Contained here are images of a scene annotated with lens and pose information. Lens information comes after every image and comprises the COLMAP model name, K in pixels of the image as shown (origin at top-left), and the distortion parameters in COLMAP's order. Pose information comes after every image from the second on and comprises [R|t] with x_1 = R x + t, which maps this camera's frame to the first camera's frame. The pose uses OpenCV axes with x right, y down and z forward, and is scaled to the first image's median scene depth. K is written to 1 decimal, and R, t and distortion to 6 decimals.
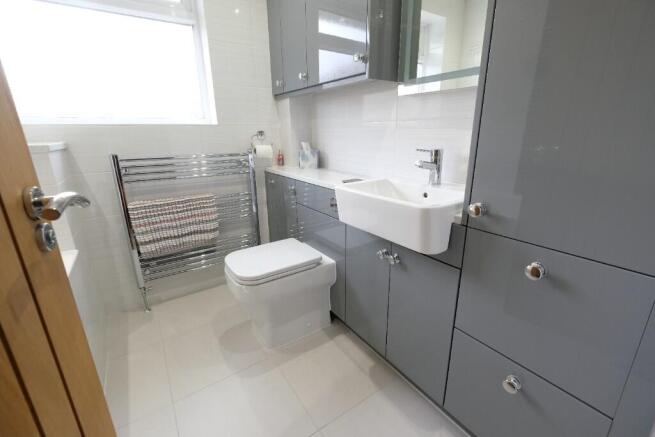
lens RADIAL K [[284.0, 0, 327.0], [0, 284.0, 215.1], [0, 0, 1]] dist [-0.002383, -0.000661]
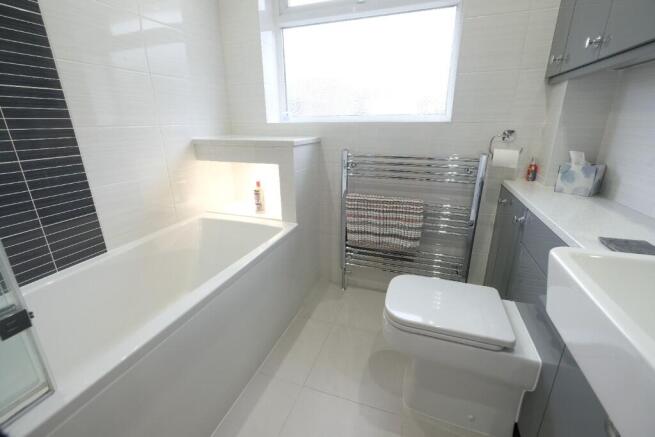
lens RADIAL K [[284.0, 0, 327.0], [0, 284.0, 215.1], [0, 0, 1]] dist [-0.002383, -0.000661]
pose [[0.595263, 0.257358, -0.761203, 0.107115], [-0.228563, 0.962420, 0.146651, -0.092783], [0.770338, 0.086687, 0.631715, 0.211525]]
